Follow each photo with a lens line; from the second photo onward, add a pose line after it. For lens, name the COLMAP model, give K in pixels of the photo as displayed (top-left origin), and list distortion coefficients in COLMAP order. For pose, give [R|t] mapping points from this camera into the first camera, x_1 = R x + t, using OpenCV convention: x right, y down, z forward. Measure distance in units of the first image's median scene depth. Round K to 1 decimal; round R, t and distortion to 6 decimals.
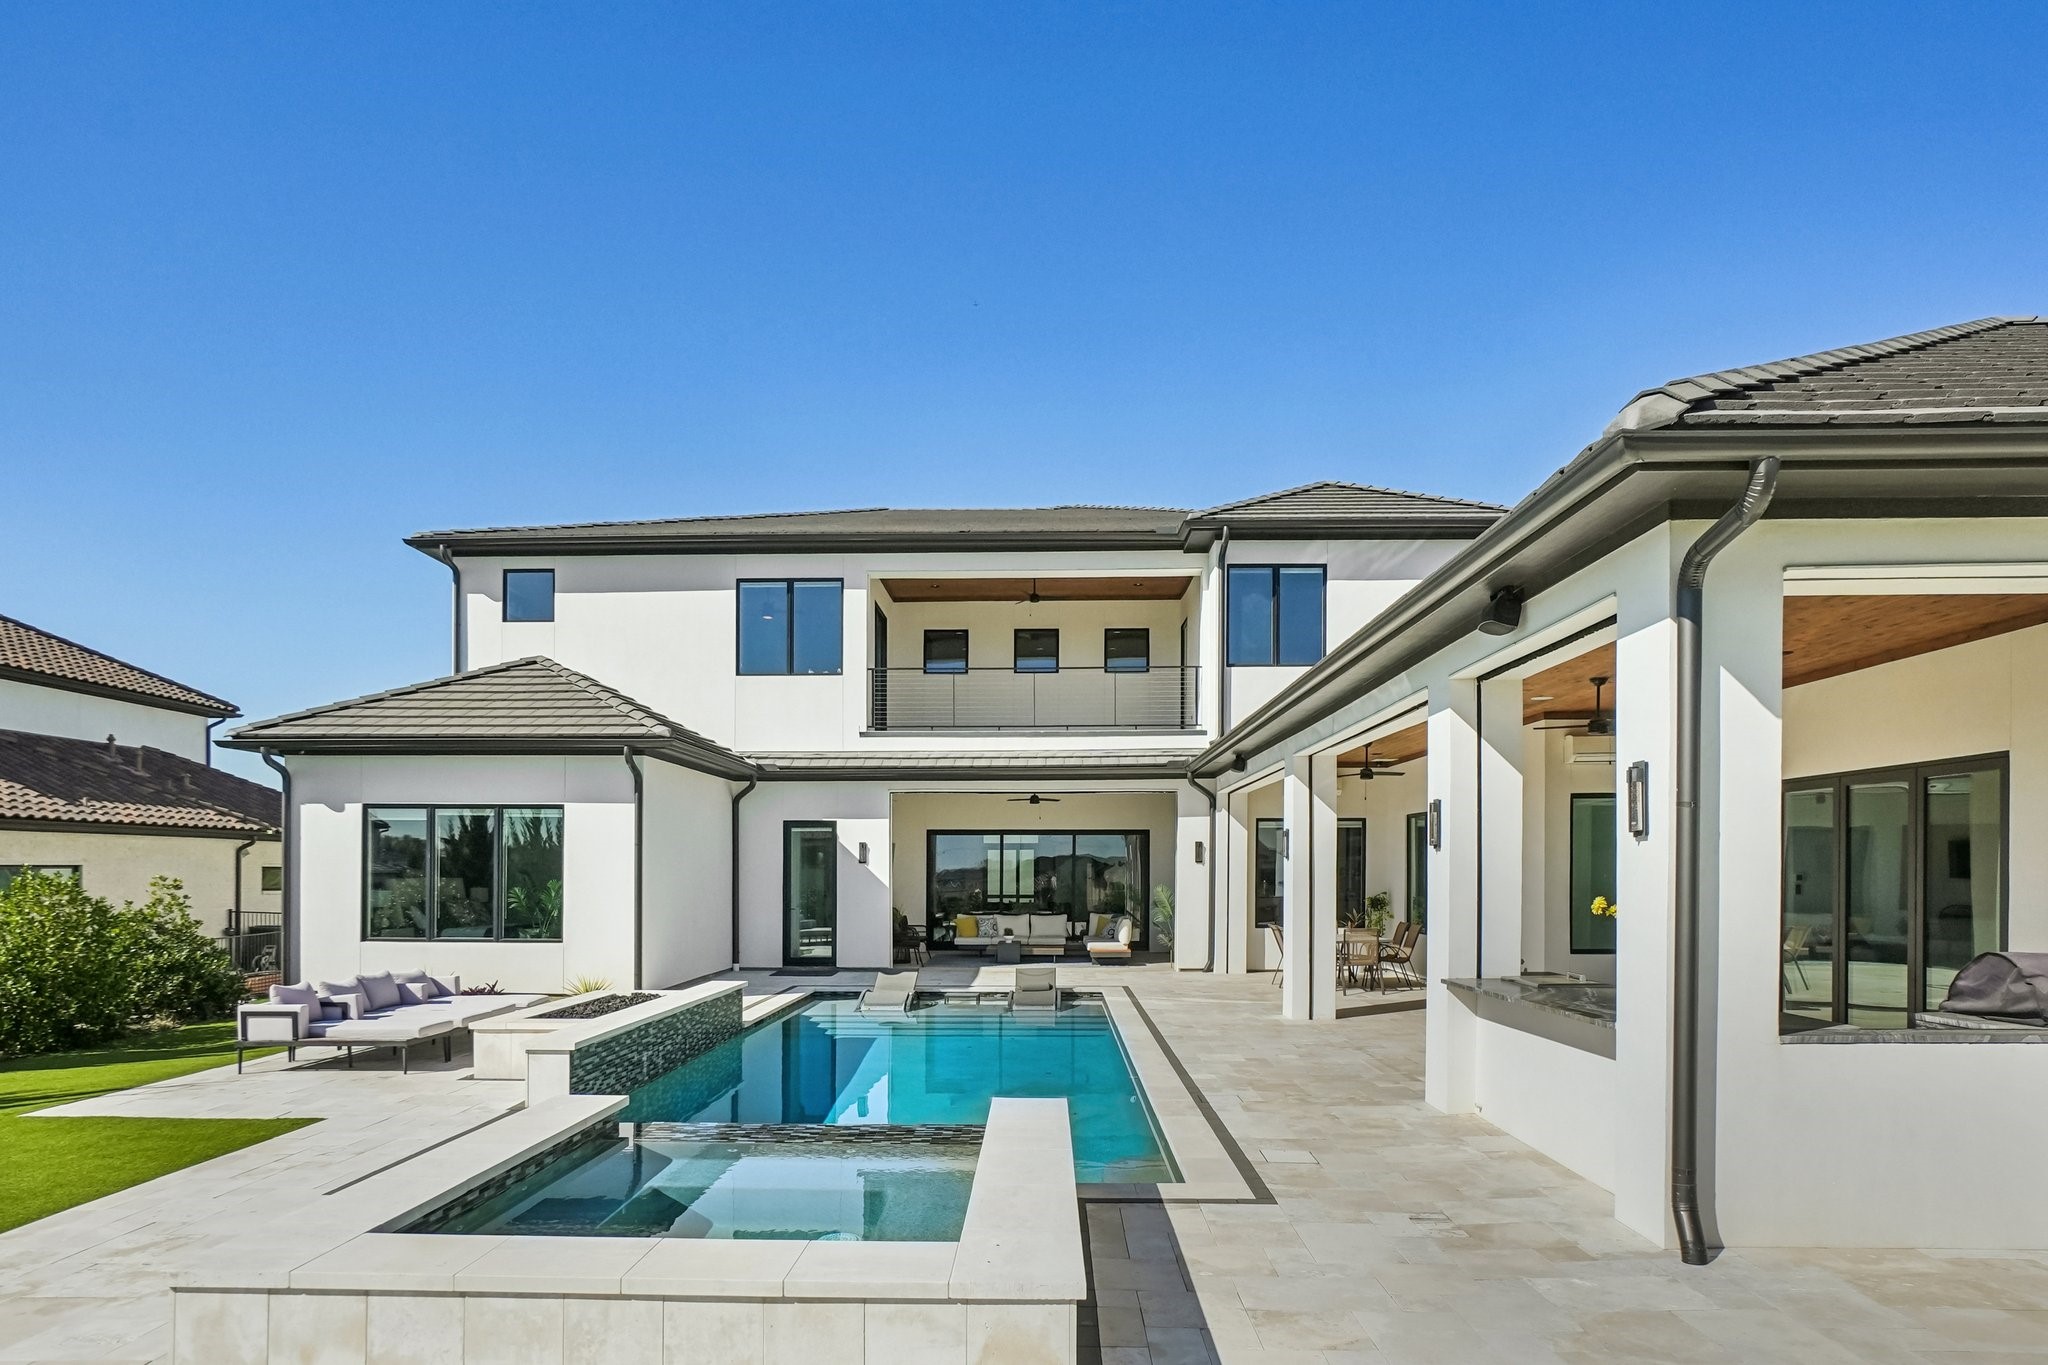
lens RADIAL K [[1362.4, 0, 1024.0], [0, 1362.4, 682.5], [0, 0, 1]] dist [0.003726, 0.000437]
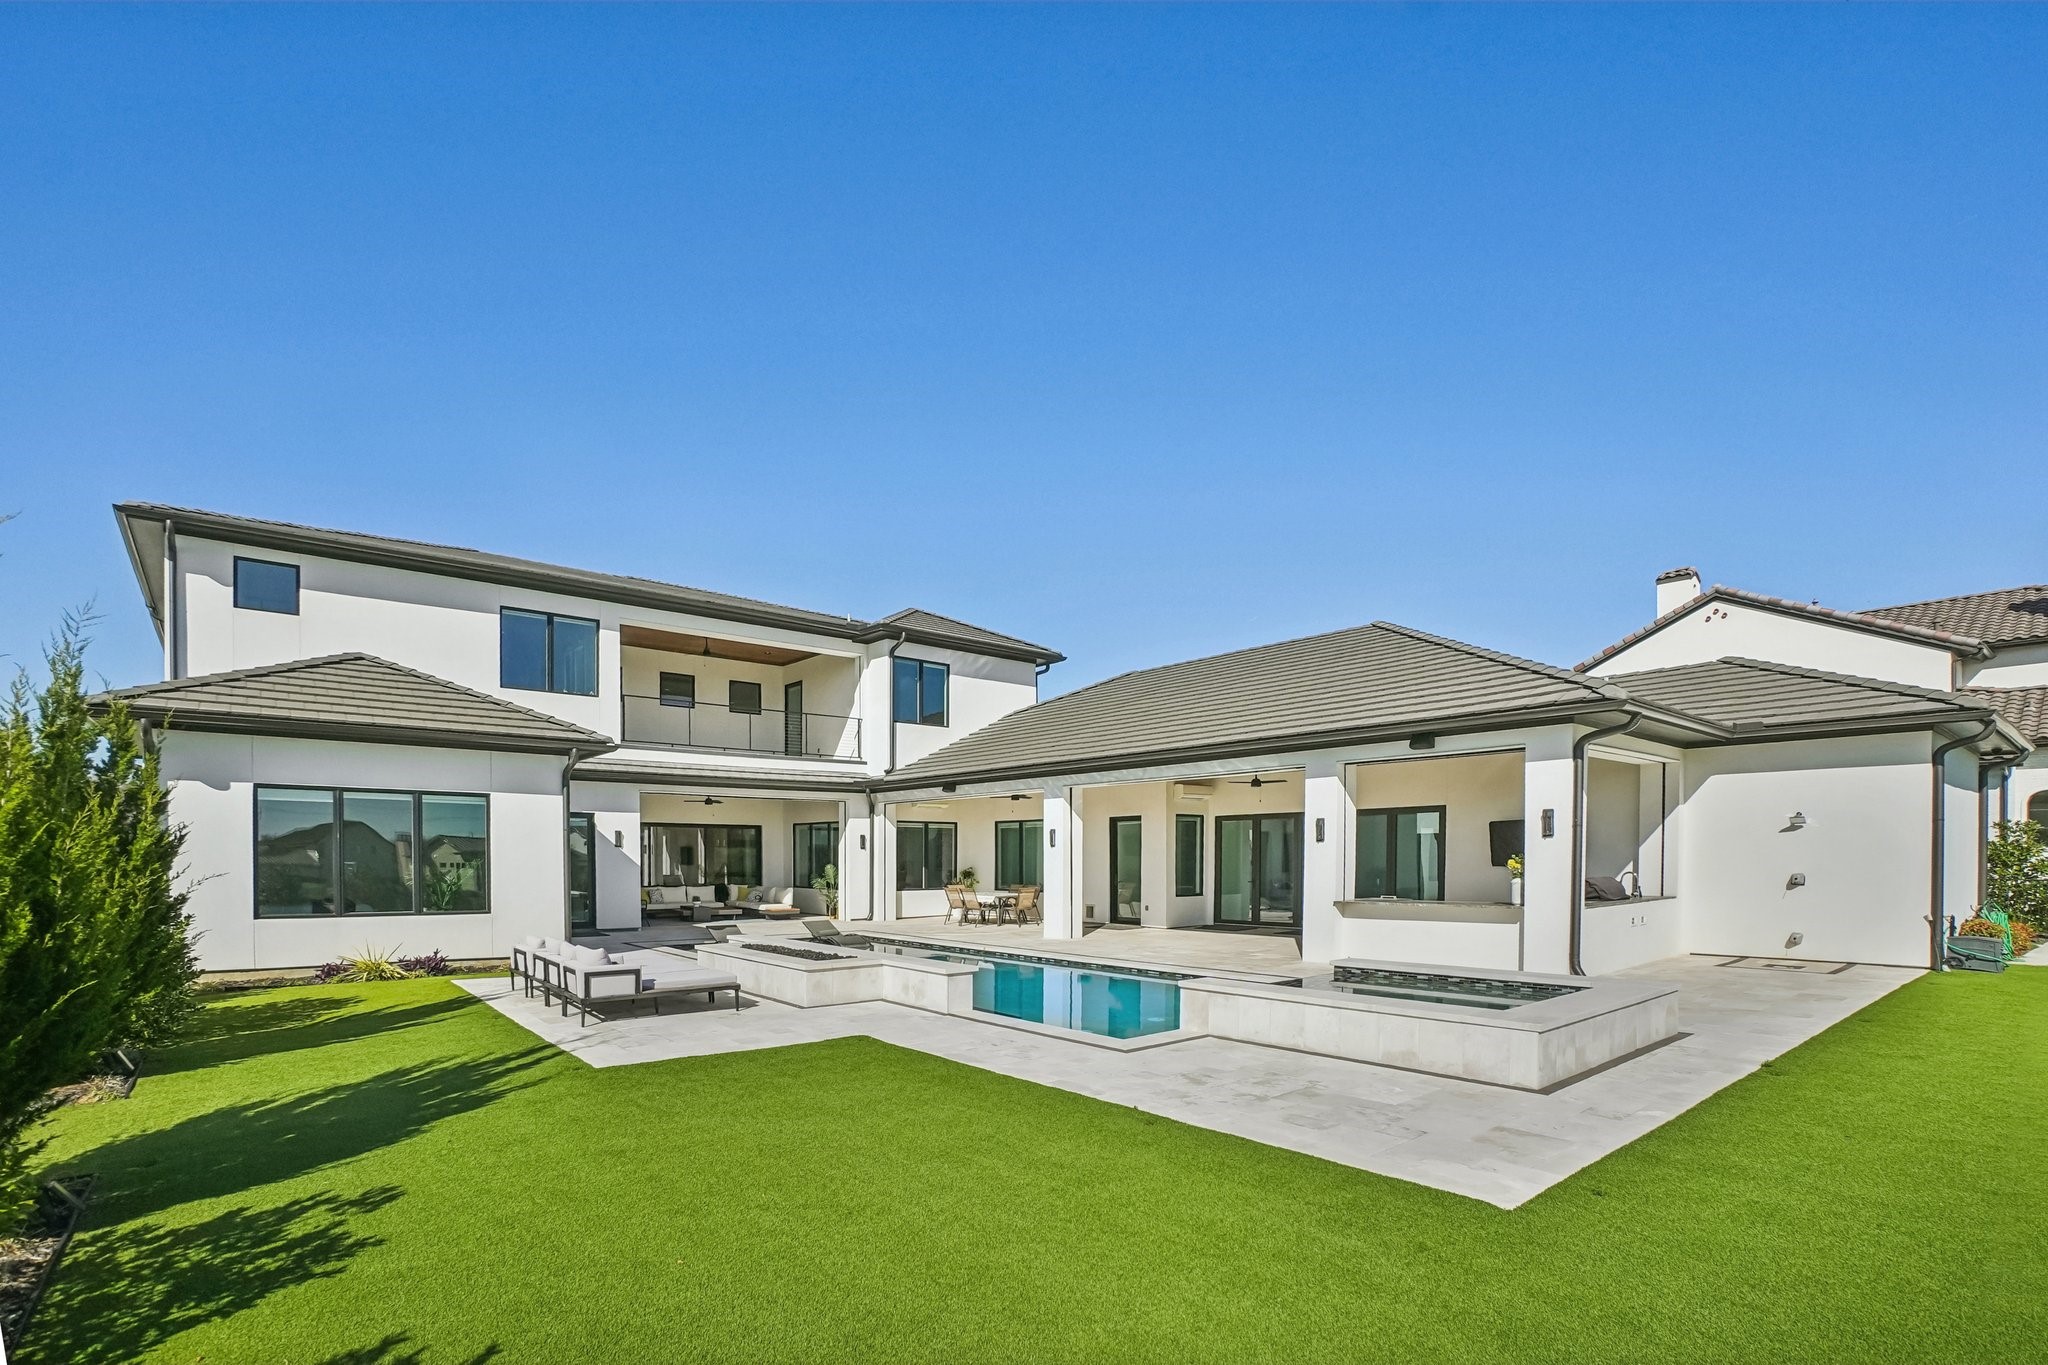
lens RADIAL K [[944.2, 0, 1023.1], [0, 944.2, 708.7], [0, 0, 1]] dist [-0.001505, 0.000000]
pose [[0.760447, 0.103318, 0.641129, -0.409015], [-0.092147, 0.994441, -0.050958, 0.013882], [-0.642830, -0.020327, 0.765739, 0.081450]]
